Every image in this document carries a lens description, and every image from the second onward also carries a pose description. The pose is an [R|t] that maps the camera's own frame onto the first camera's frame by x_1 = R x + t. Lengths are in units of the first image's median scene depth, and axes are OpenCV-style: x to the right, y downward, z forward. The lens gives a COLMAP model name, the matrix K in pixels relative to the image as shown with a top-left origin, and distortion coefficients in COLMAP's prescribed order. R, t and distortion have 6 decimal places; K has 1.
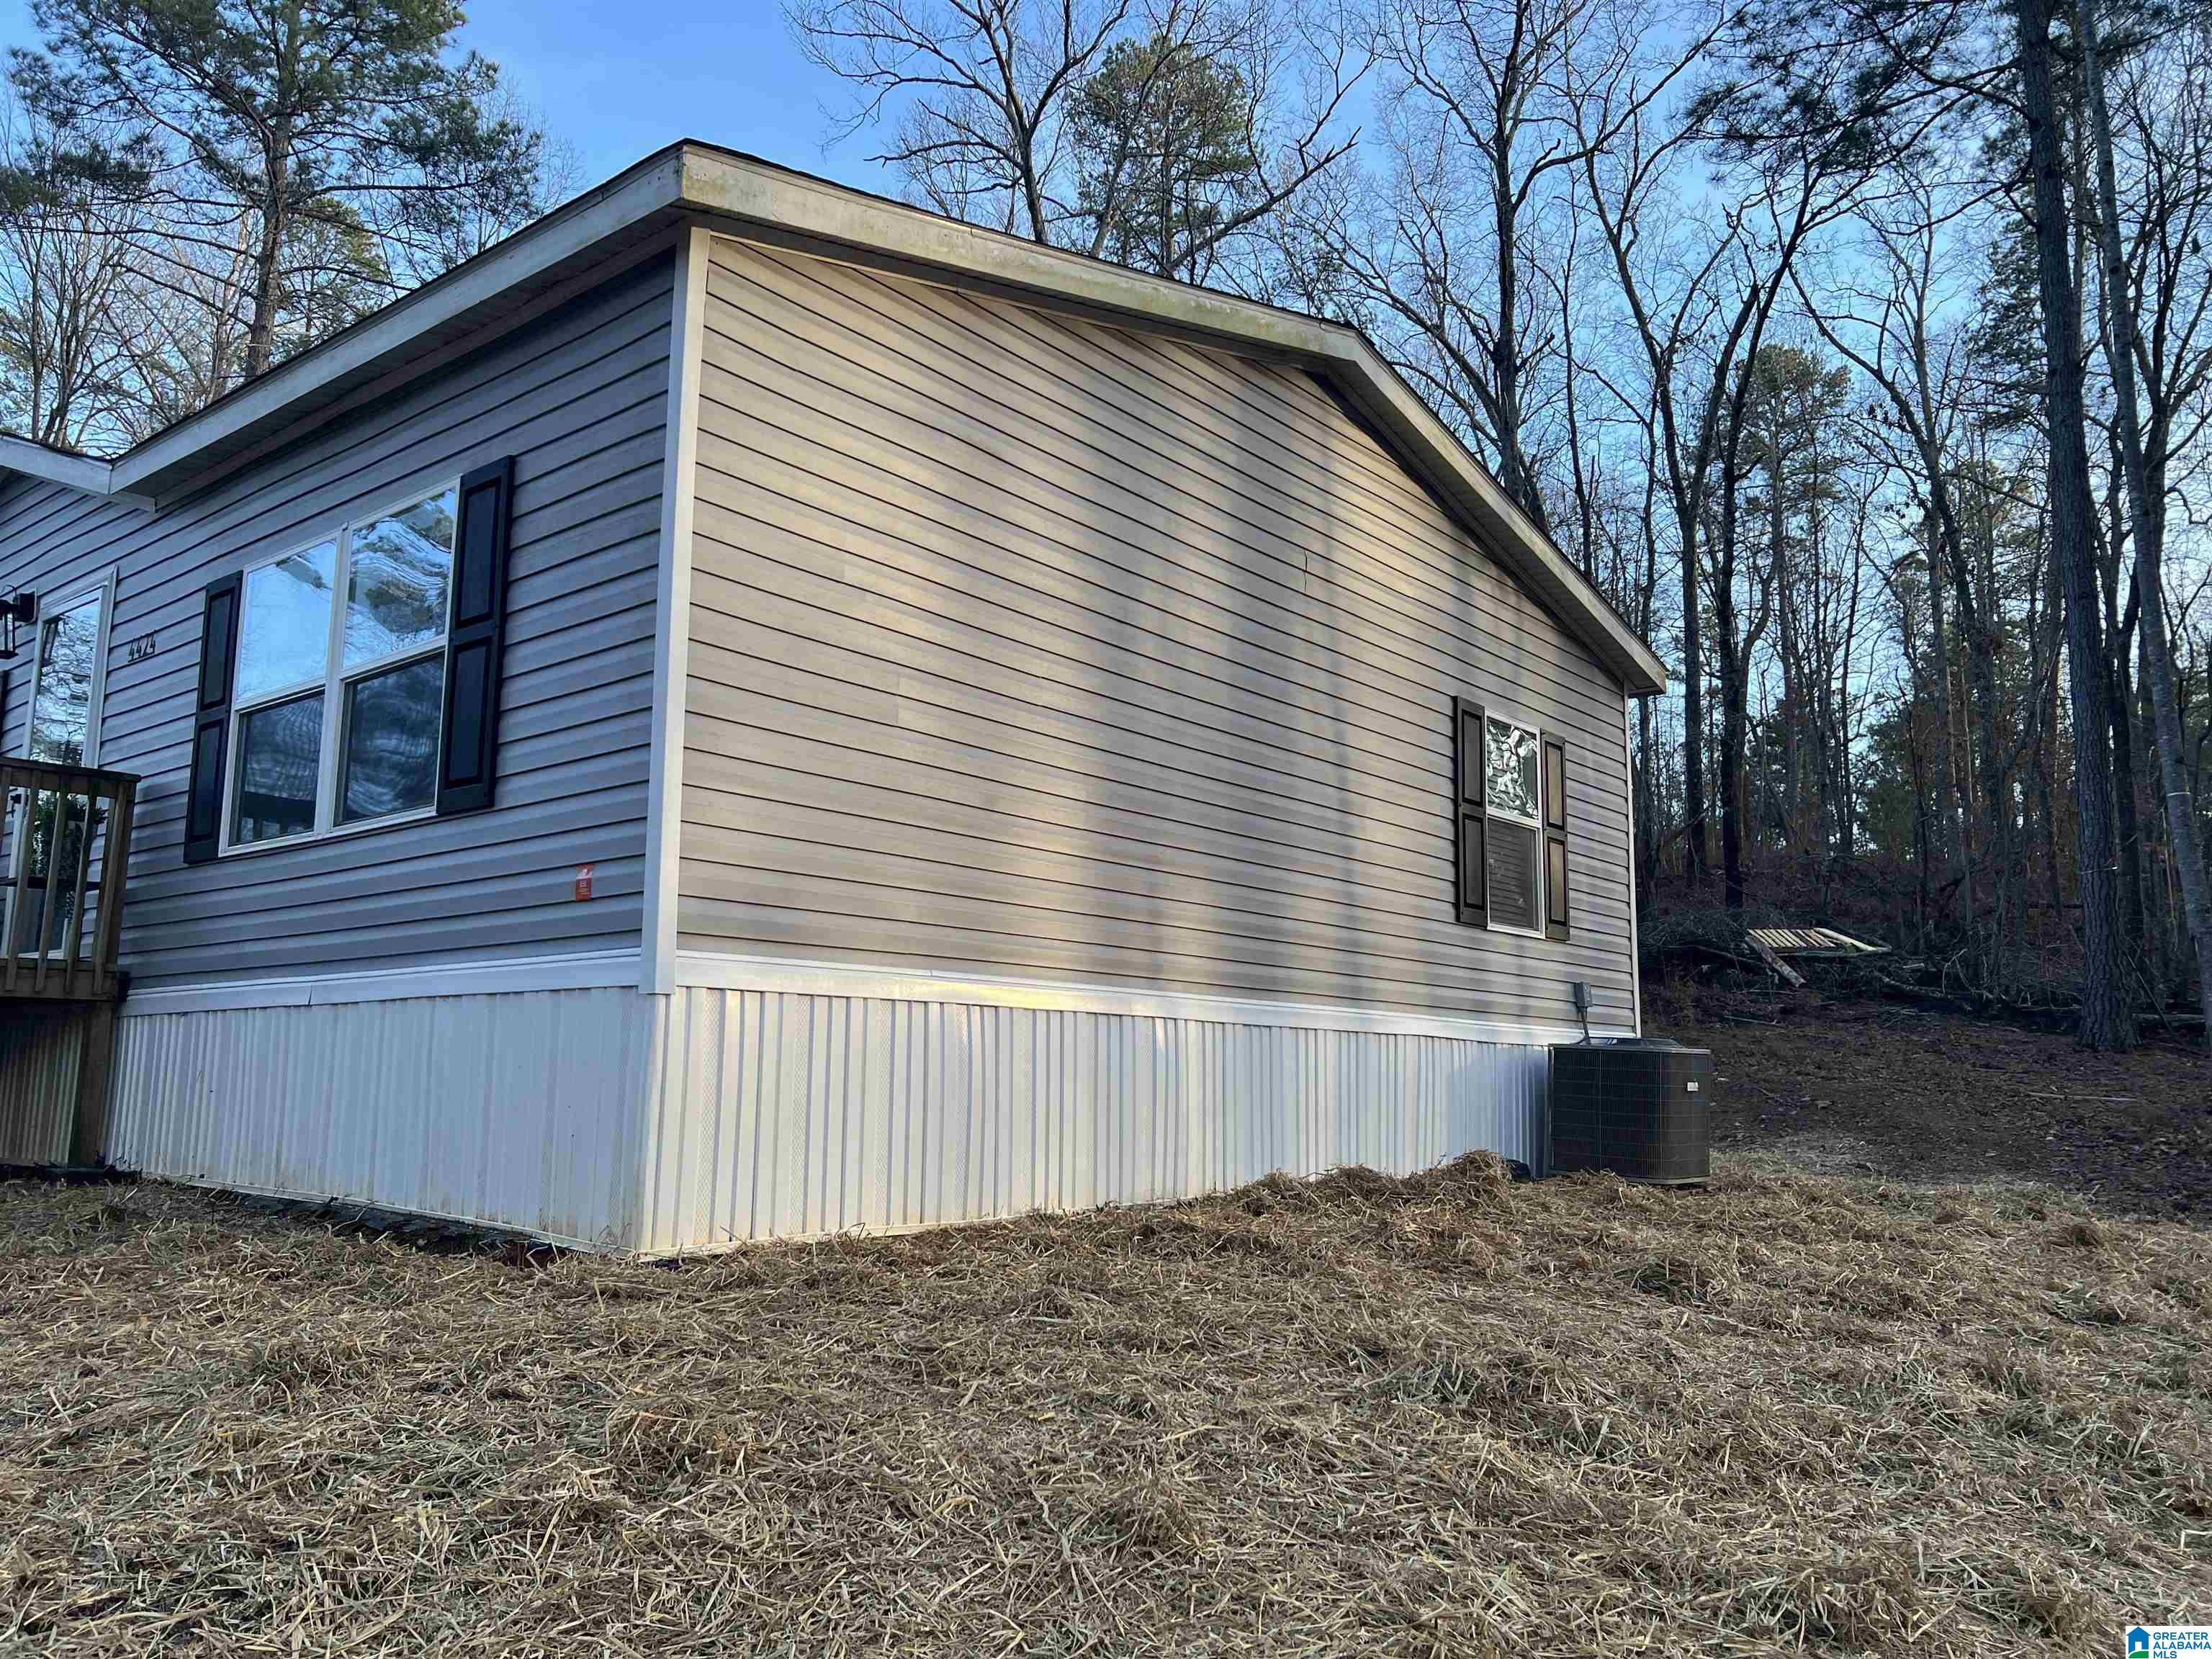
lens RADIAL K [[1676.3, 0, 1101.4], [0, 1676.3, 838.9], [0, 0, 1]] dist [0.054977, -0.074422]
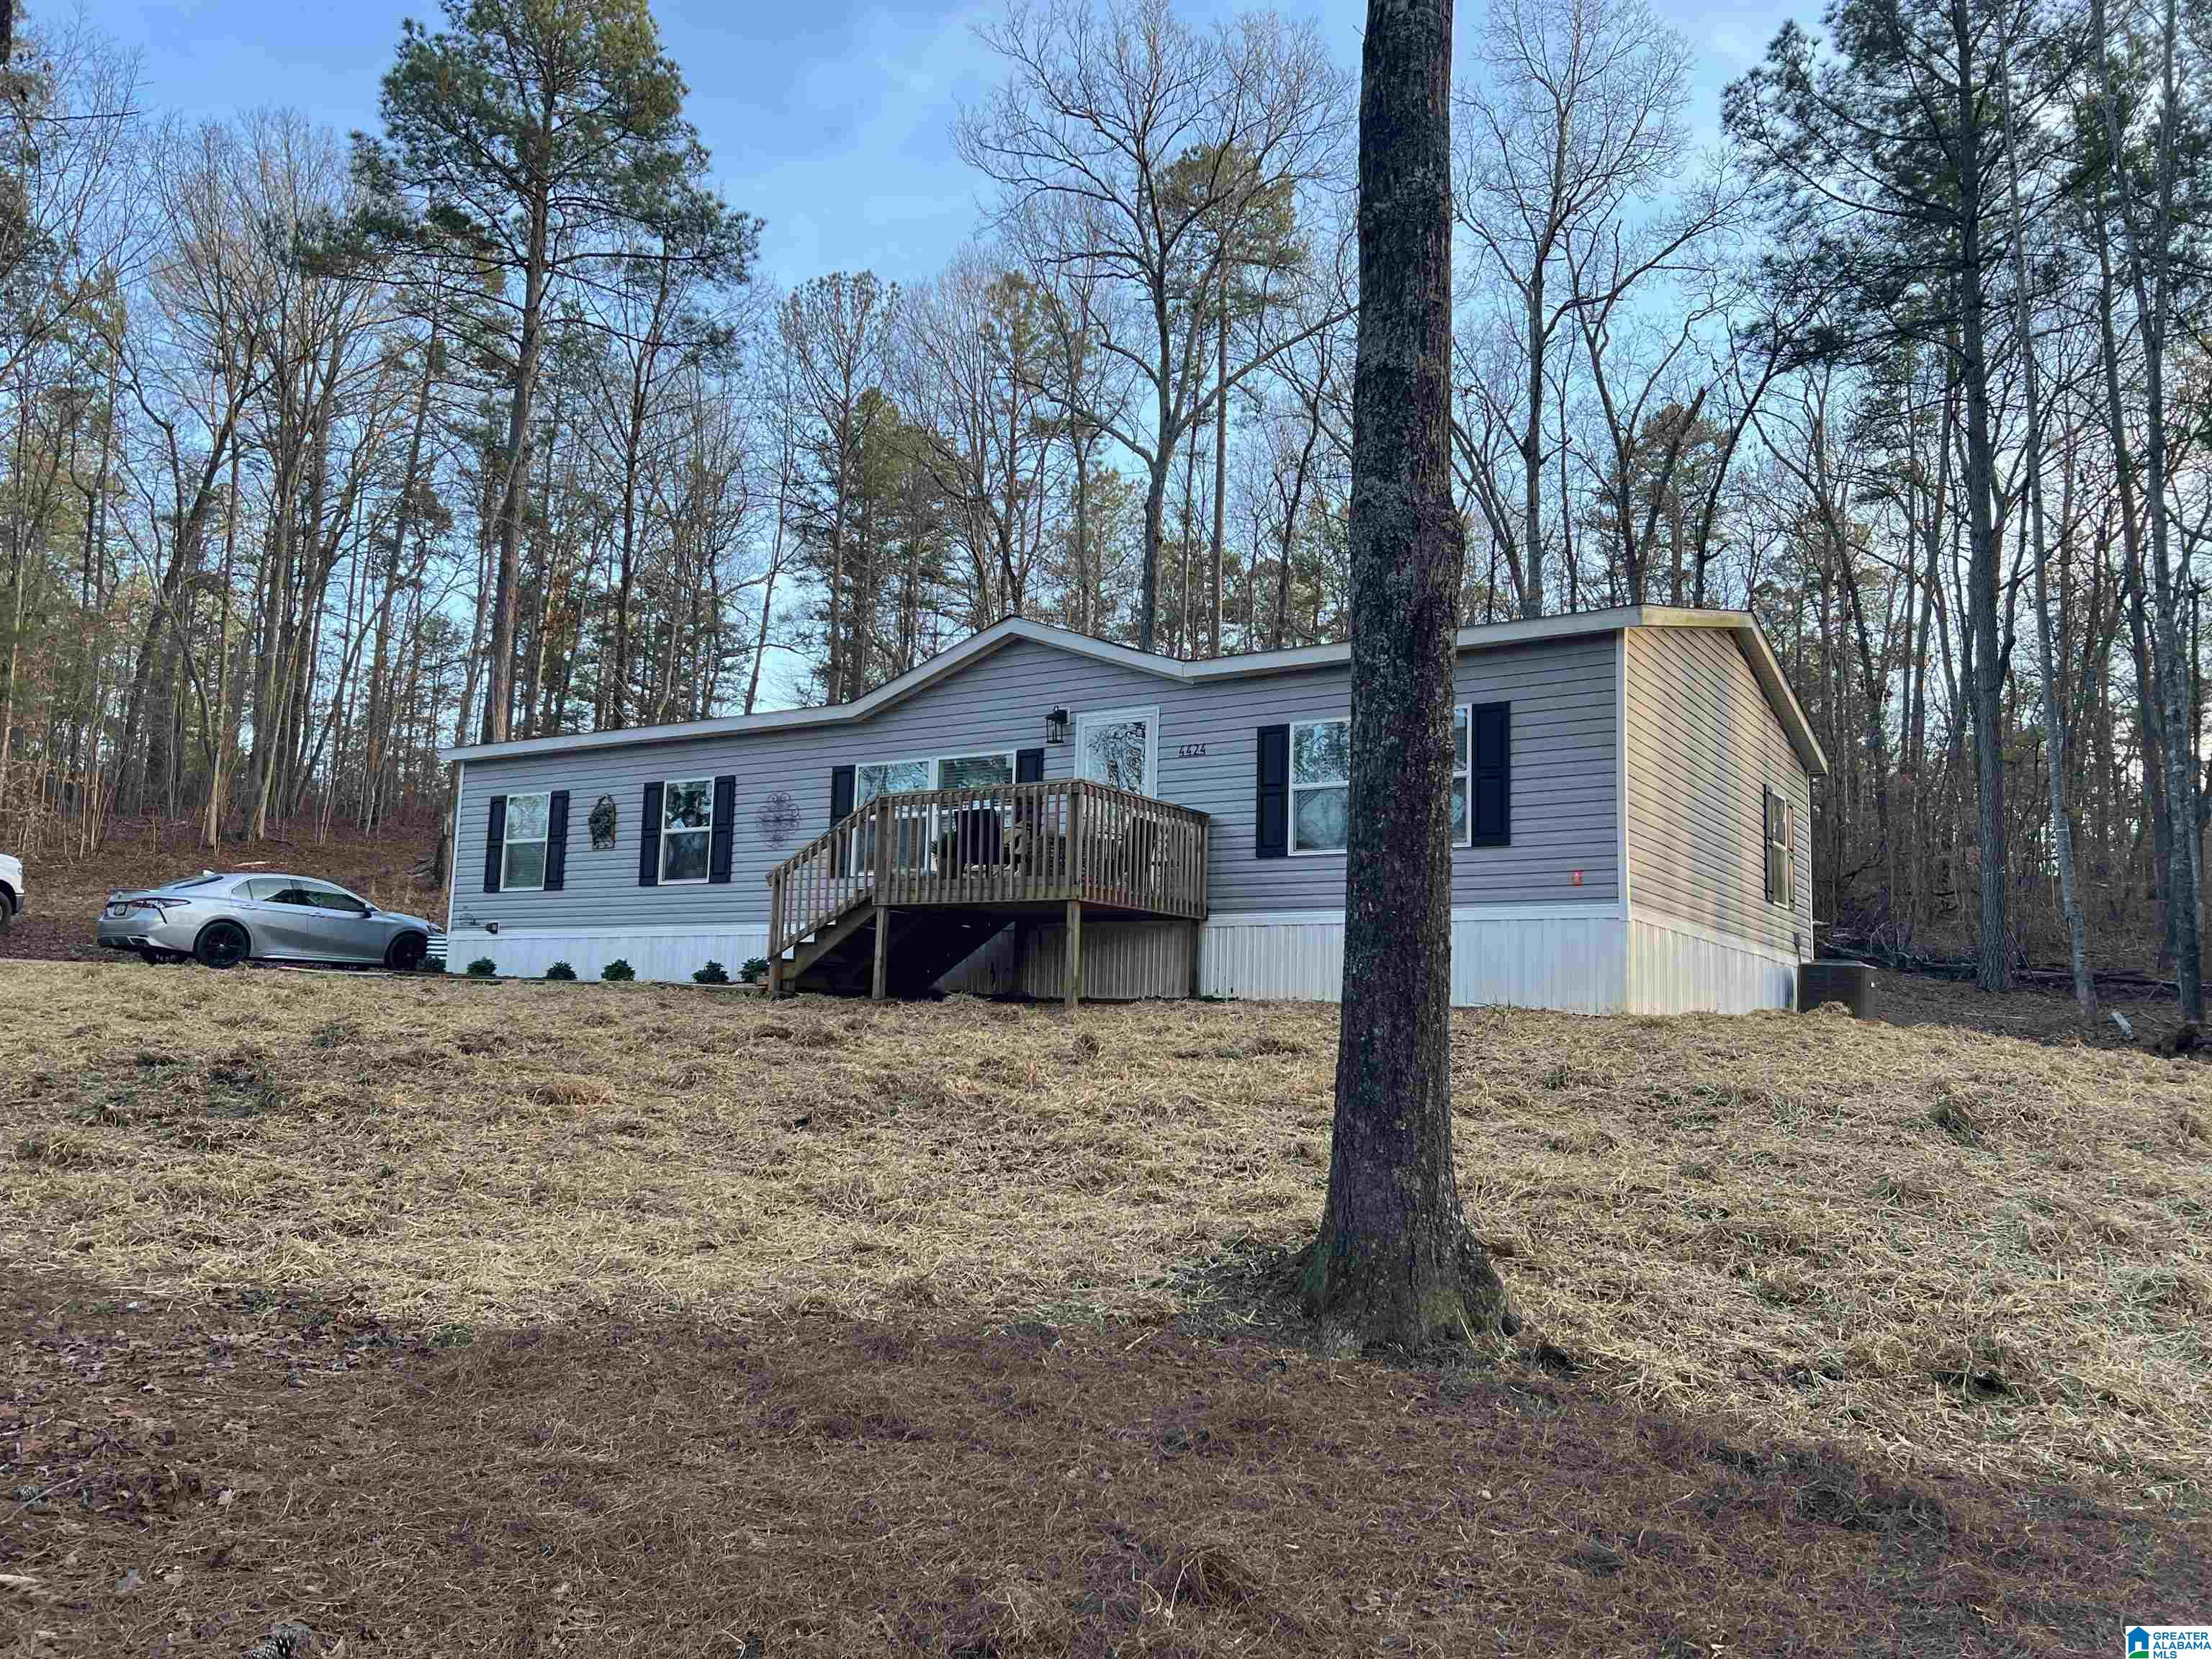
lens RADIAL K [[1676.3, 0, 1101.4], [0, 1676.3, 838.9], [0, 0, 1]] dist [0.054977, -0.074422]
pose [[0.993895, 0.033046, 0.105265, -0.211642], [-0.035708, 0.999086, 0.023505, -0.011408], [-0.104392, -0.027120, 0.994166, -0.245659]]
